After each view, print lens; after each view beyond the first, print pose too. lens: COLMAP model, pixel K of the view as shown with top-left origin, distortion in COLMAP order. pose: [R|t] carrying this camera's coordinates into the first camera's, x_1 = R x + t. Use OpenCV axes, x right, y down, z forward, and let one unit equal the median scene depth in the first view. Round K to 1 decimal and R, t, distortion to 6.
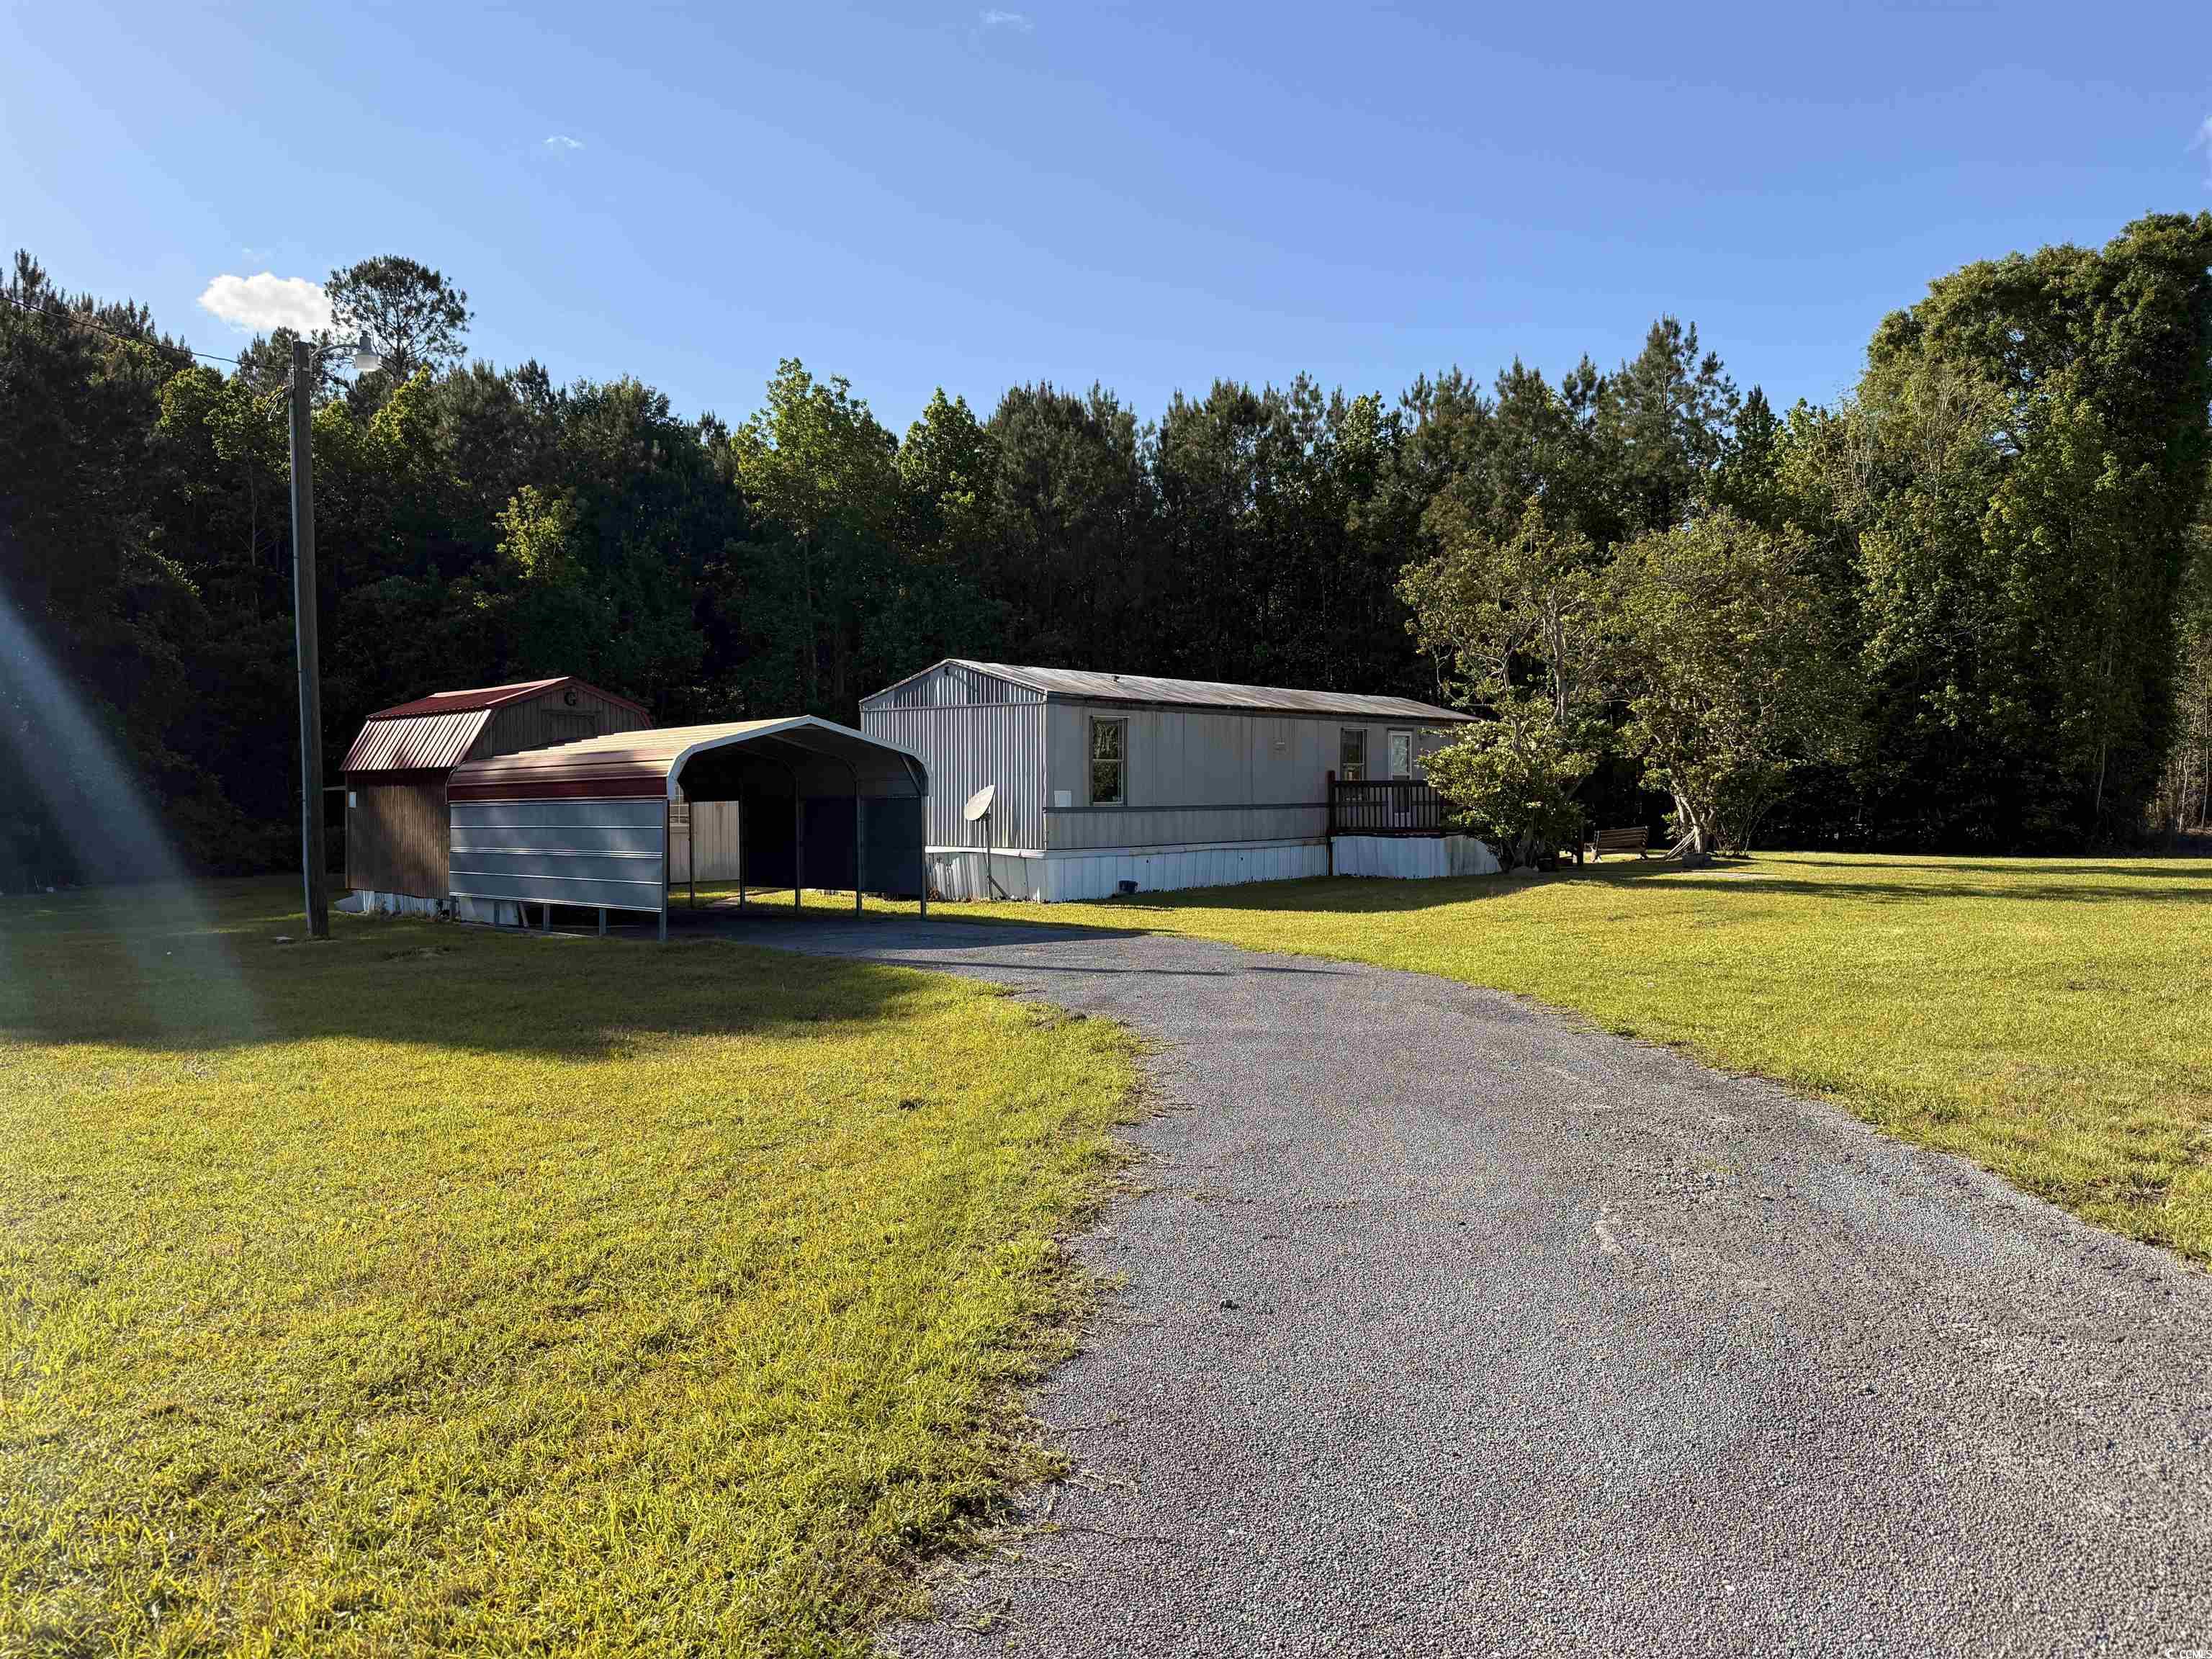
lens RADIAL K [[1552.4, 0, 1102.7], [0, 1552.4, 822.0], [0, 0, 1]] dist [-0.010022, -0.001091]
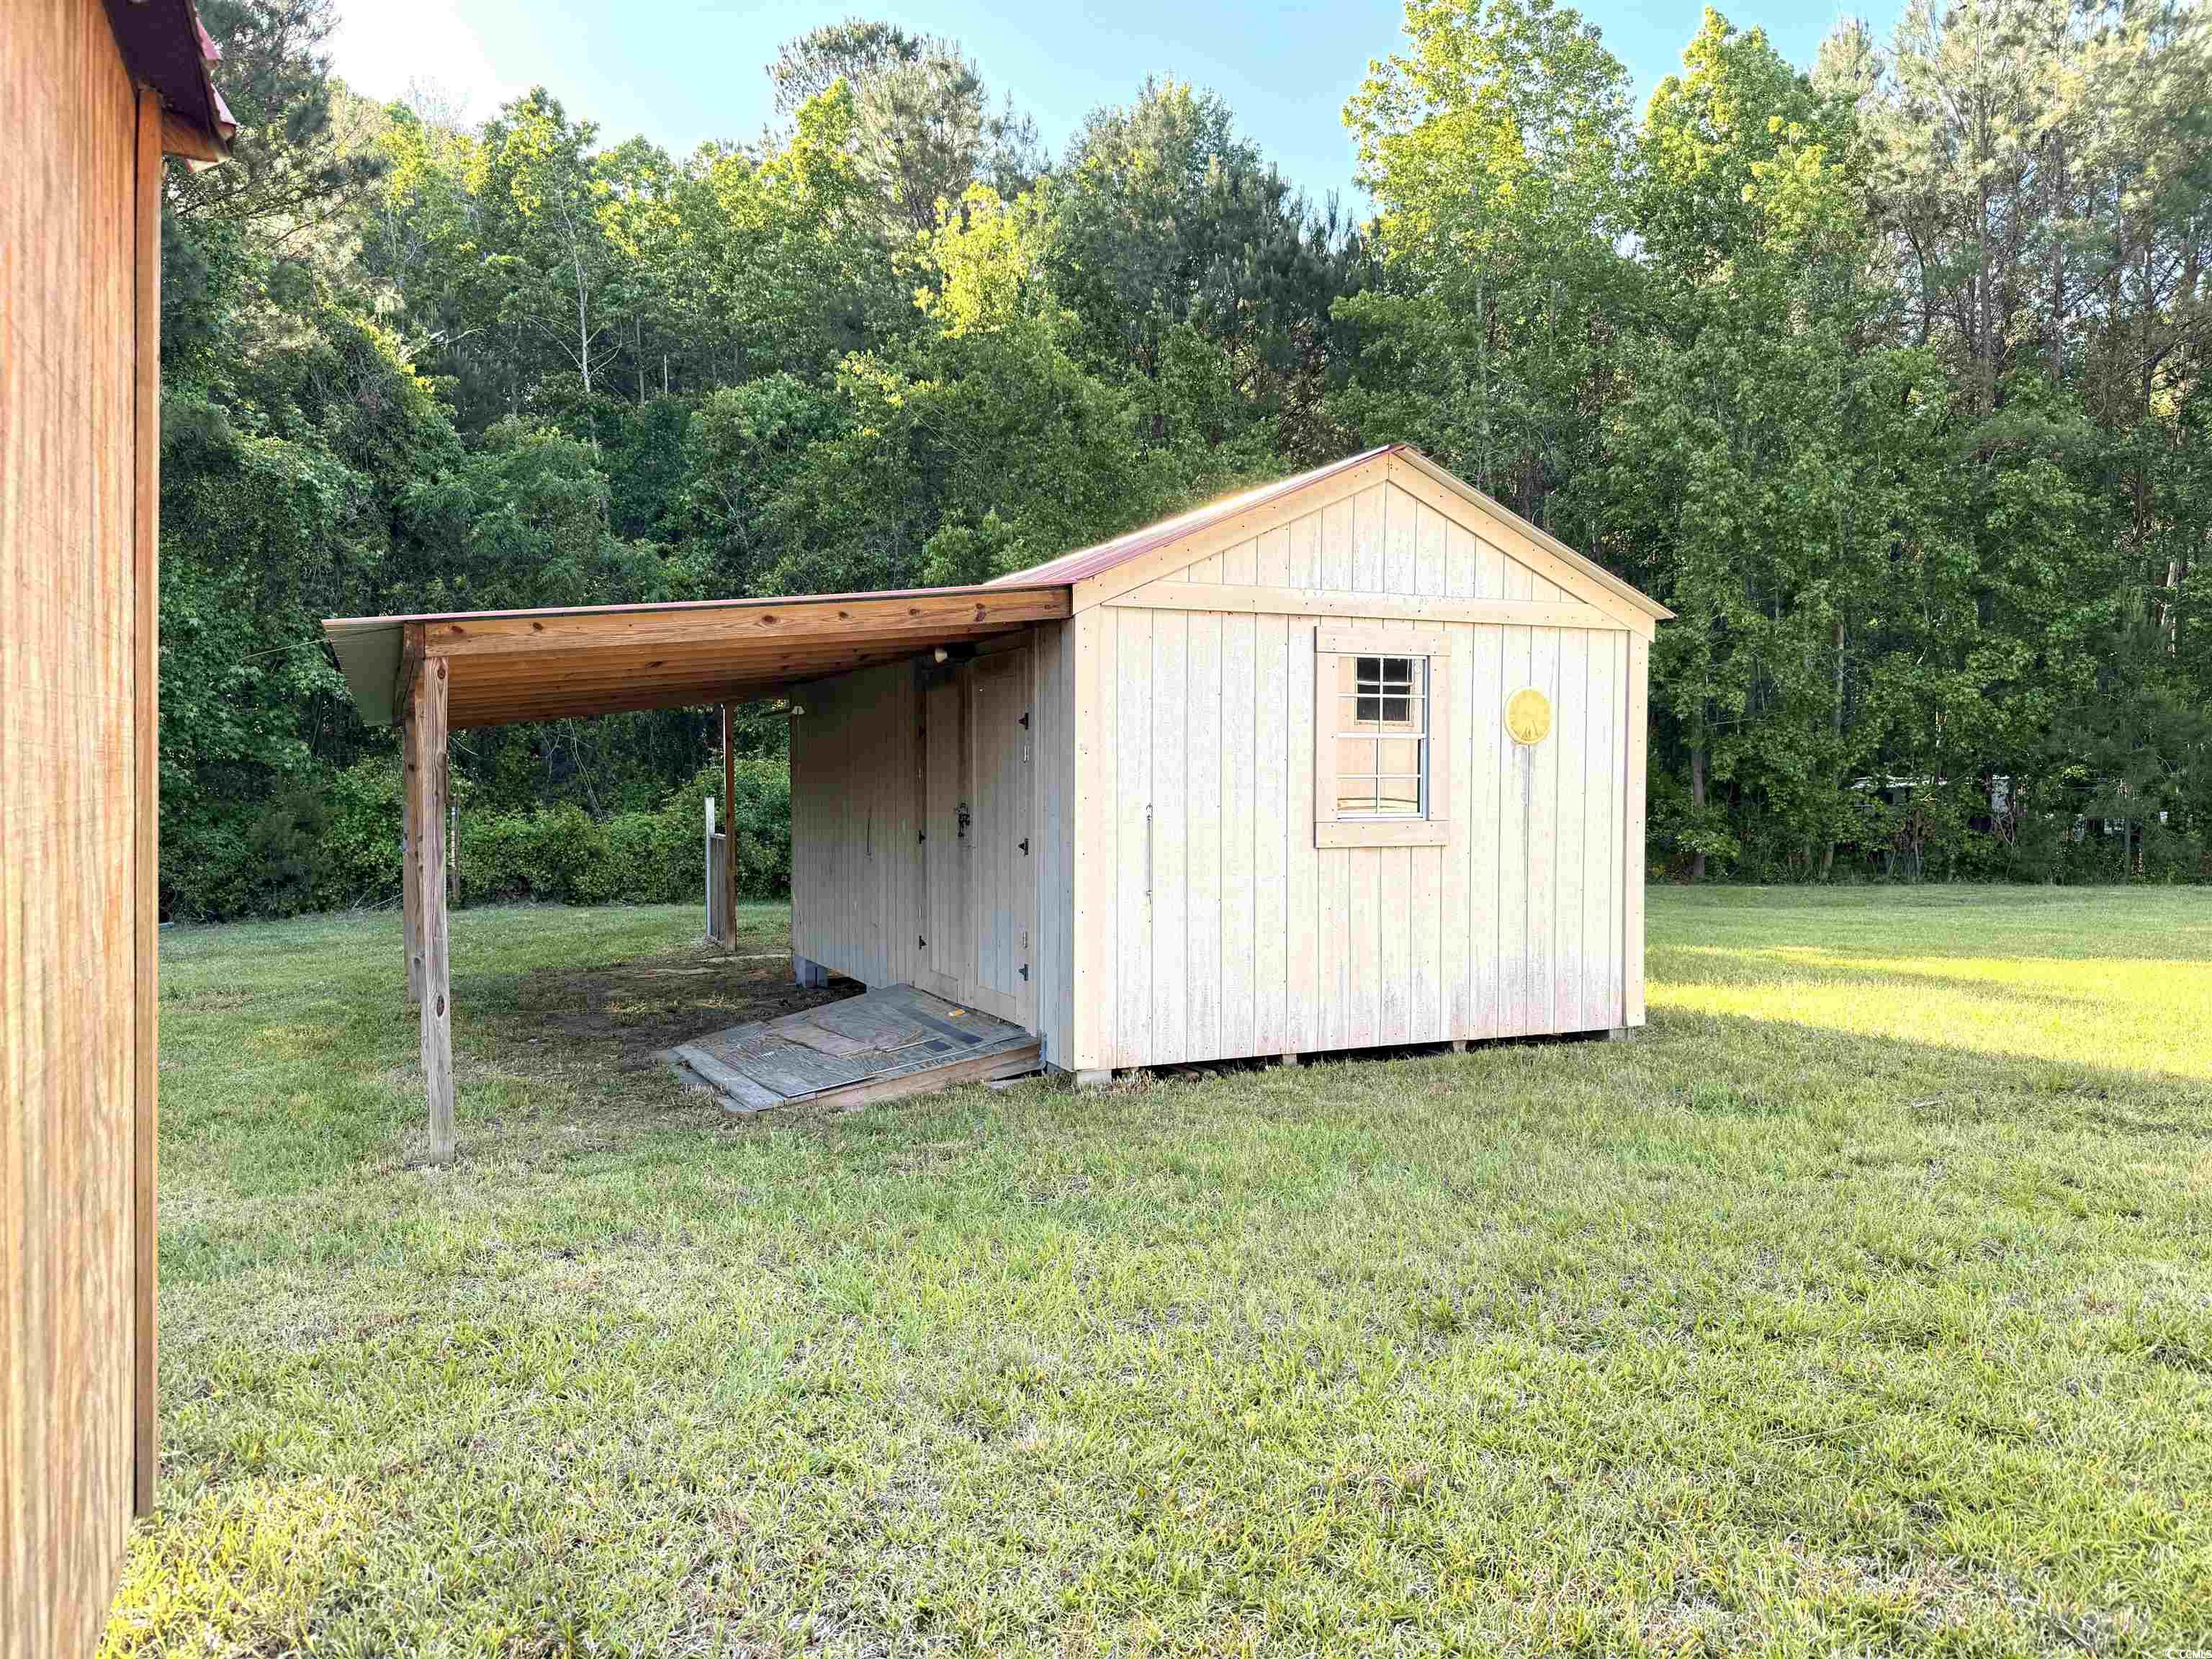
lens RADIAL K [[1552.4, 0, 1104.8], [0, 1552.4, 827.4], [0, 0, 1]] dist [-0.010022, -0.001091]
pose [[0.941985, 0.014200, -0.335355, -0.142626], [-0.013550, 0.999899, 0.004281, 0.006351], [0.335382, 0.000512, 0.942082, 0.493724]]
